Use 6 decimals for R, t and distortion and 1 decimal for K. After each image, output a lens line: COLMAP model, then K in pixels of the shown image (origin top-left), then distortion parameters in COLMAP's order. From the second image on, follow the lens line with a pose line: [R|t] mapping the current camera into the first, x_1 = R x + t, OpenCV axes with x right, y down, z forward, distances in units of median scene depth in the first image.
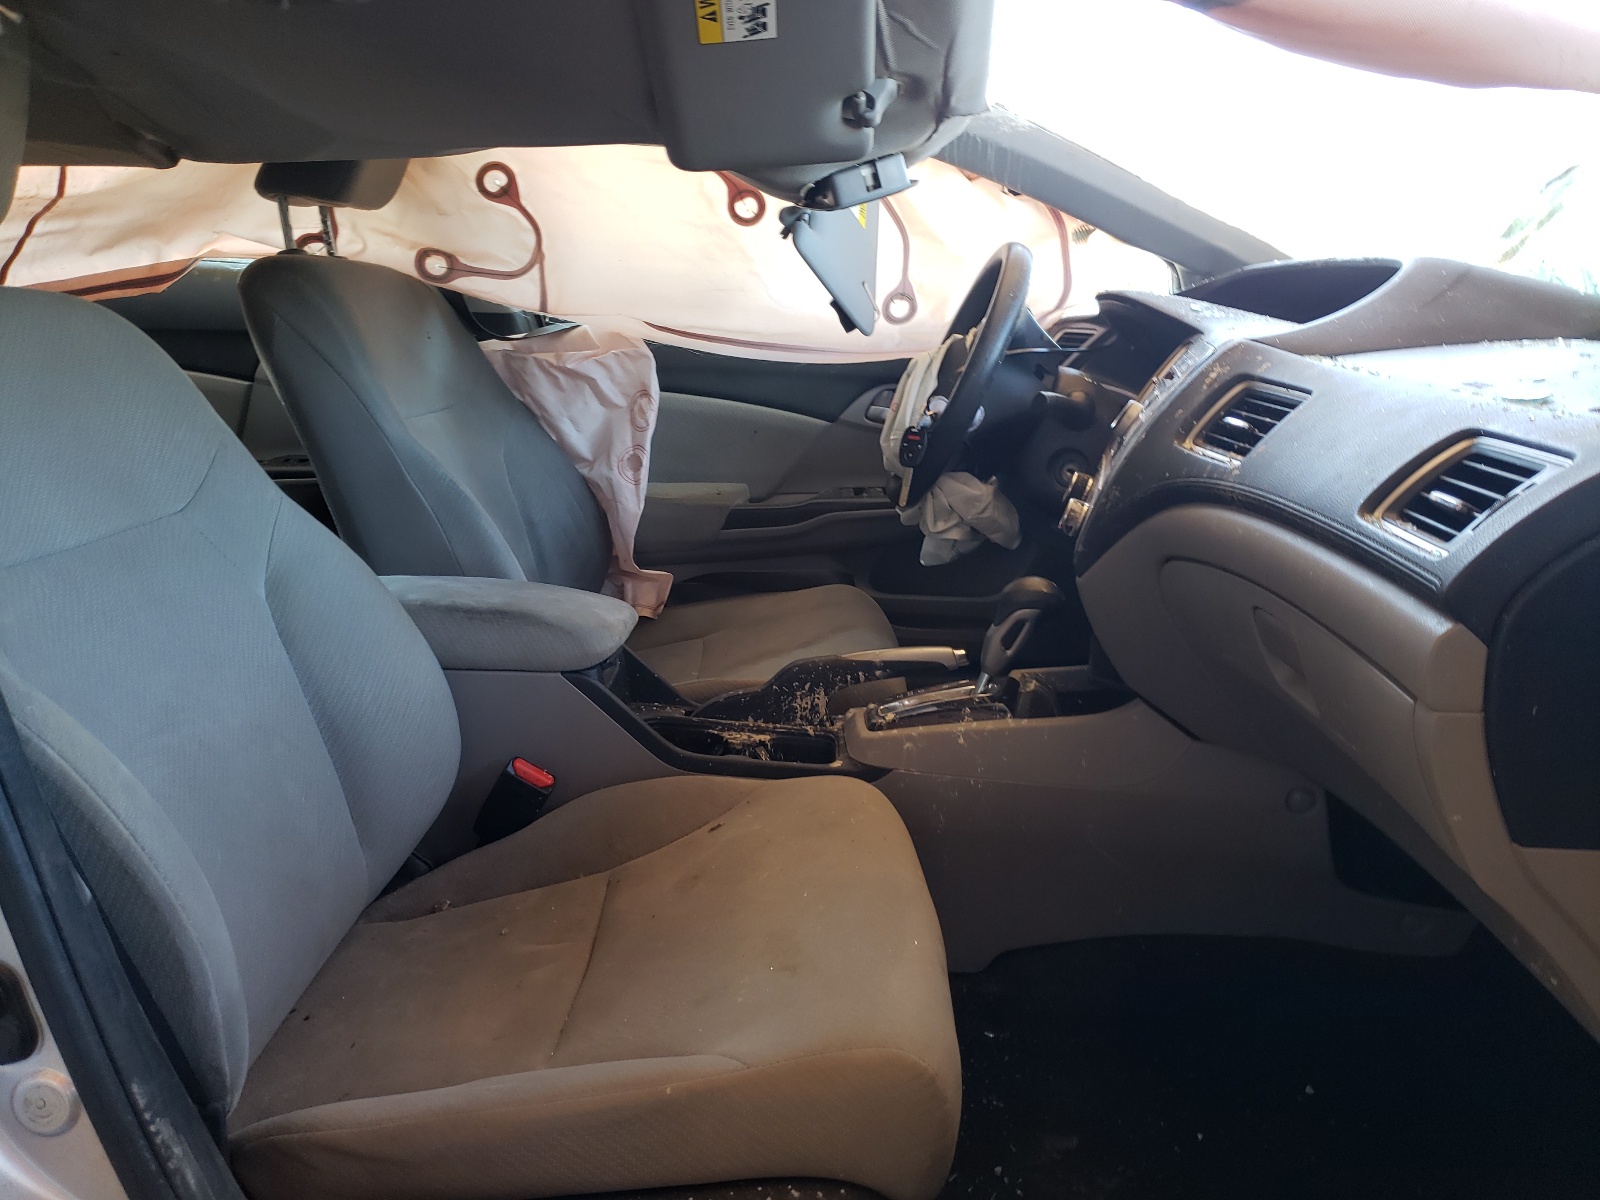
lens RADIAL K [[1199.0, 0, 800.0], [0, 1199.0, 600.0], [0, 0, 1]] dist [-0.001849, 0.000295]
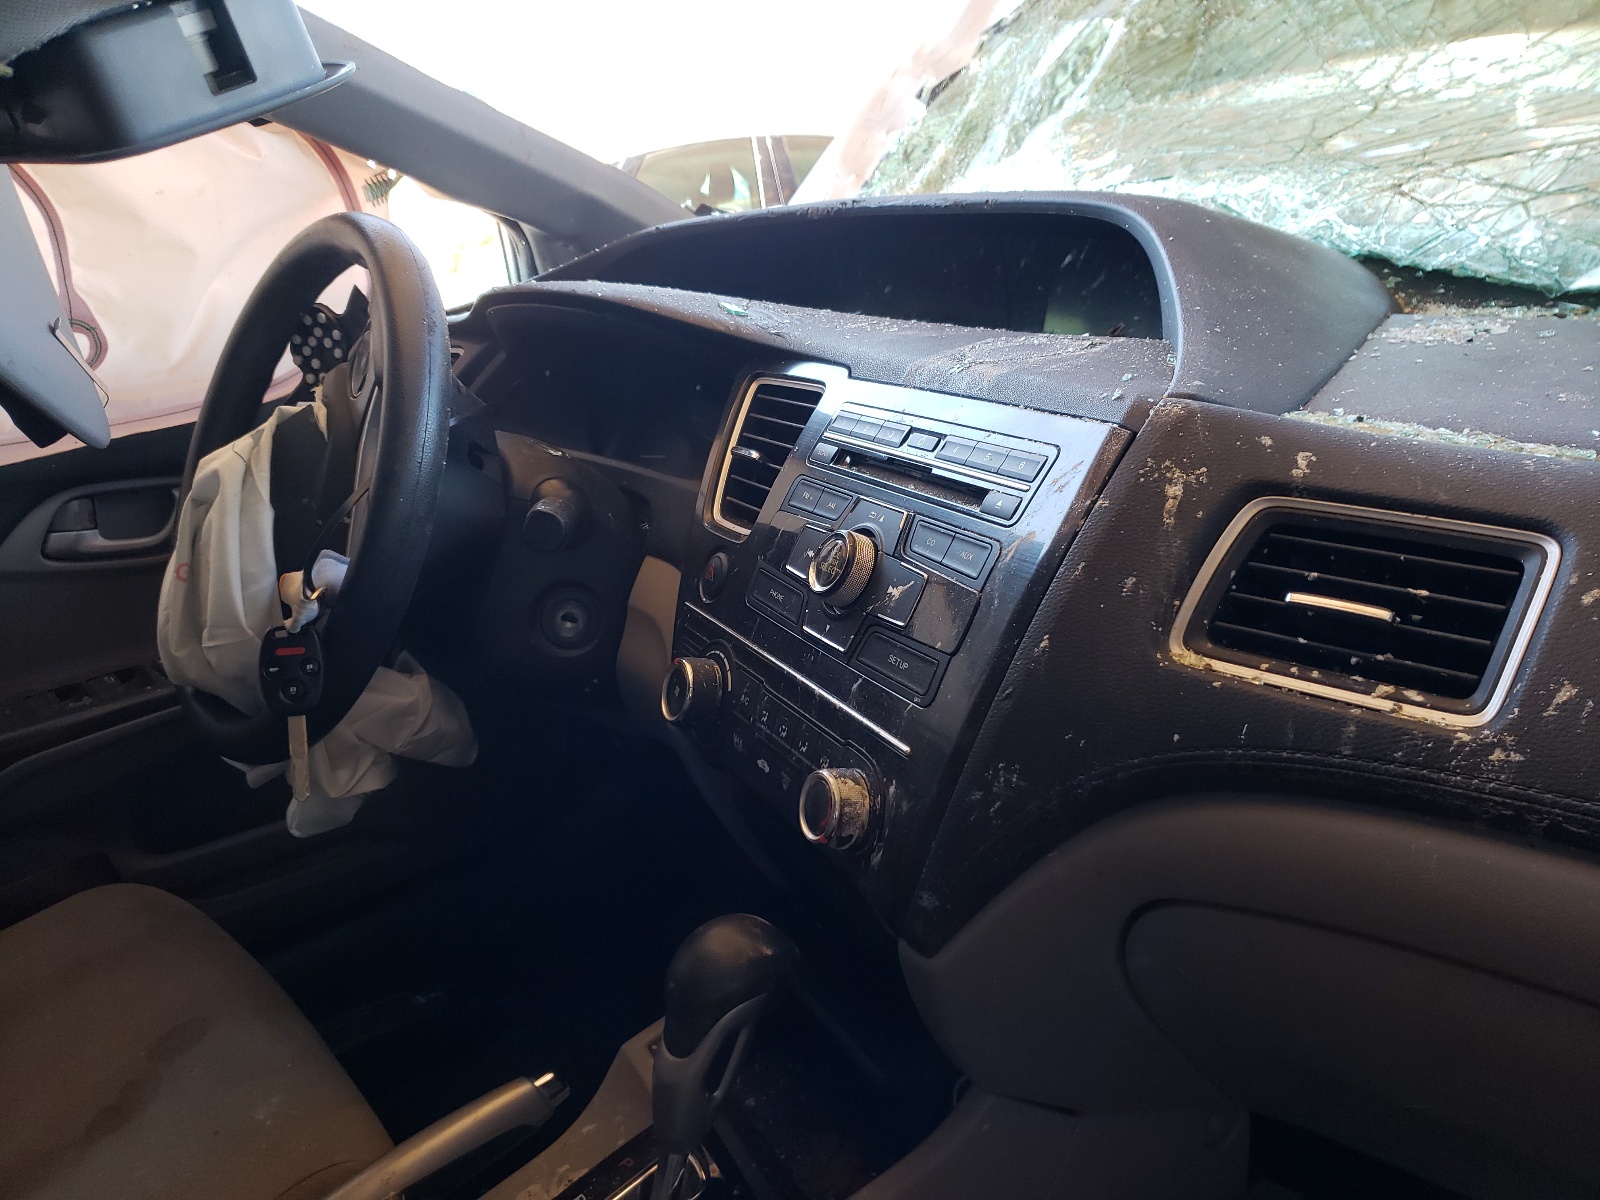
lens RADIAL K [[1282.0, 0, 800.0], [0, 1282.0, 600.0], [0, 0, 1]] dist [0.009792, 0.009667]
pose [[0.766399, -0.244207, 0.594135, -0.040858], [0.229388, 0.967979, 0.101971, -0.152555], [-0.600012, 0.058137, 0.797876, 0.466629]]
